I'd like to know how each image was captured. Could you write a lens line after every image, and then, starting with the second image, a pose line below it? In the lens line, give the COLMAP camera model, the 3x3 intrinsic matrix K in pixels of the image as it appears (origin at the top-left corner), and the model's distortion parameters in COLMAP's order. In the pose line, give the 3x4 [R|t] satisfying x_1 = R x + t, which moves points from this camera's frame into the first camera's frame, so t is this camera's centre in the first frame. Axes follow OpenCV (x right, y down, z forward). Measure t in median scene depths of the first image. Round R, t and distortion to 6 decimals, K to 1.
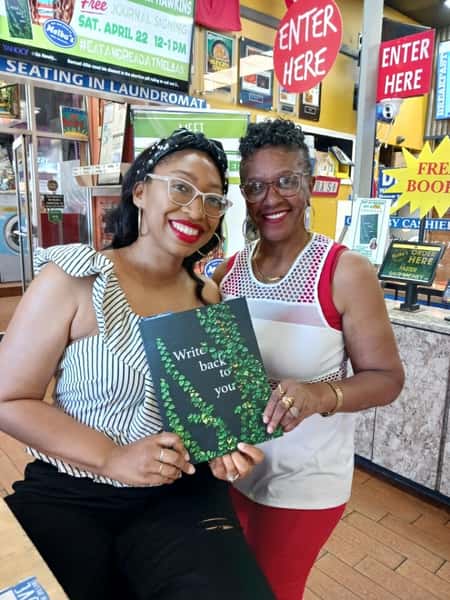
lens RADIAL K [[469.7, 0, 226.8], [0, 469.7, 302.9], [0, 0, 1]] dist [0.020799, -0.038514]
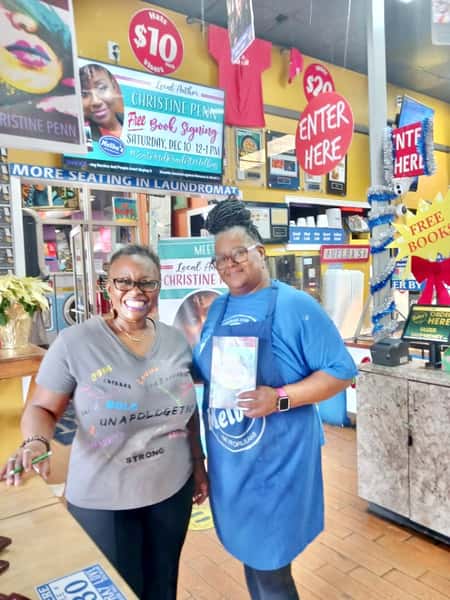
lens RADIAL K [[469.7, 0, 228.7], [0, 469.7, 307.6], [0, 0, 1]] dist [0.020799, -0.038514]
pose [[0.994182, -0.049136, -0.095852, 0.035018], [0.036369, 0.990758, -0.130672, 0.001438], [0.101387, 0.126425, 0.986781, -0.098538]]
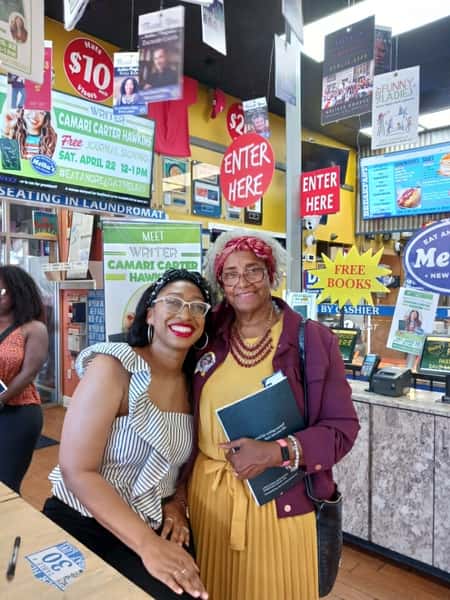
lens RADIAL K [[469.7, 0, 227.4], [0, 469.7, 304.3], [0, 0, 1]] dist [0.020799, -0.038514]
pose [[0.996151, -0.021620, 0.084945, 0.009958], [0.036027, 0.984451, -0.171926, 0.011156], [-0.079907, 0.174325, 0.981441, -0.173161]]
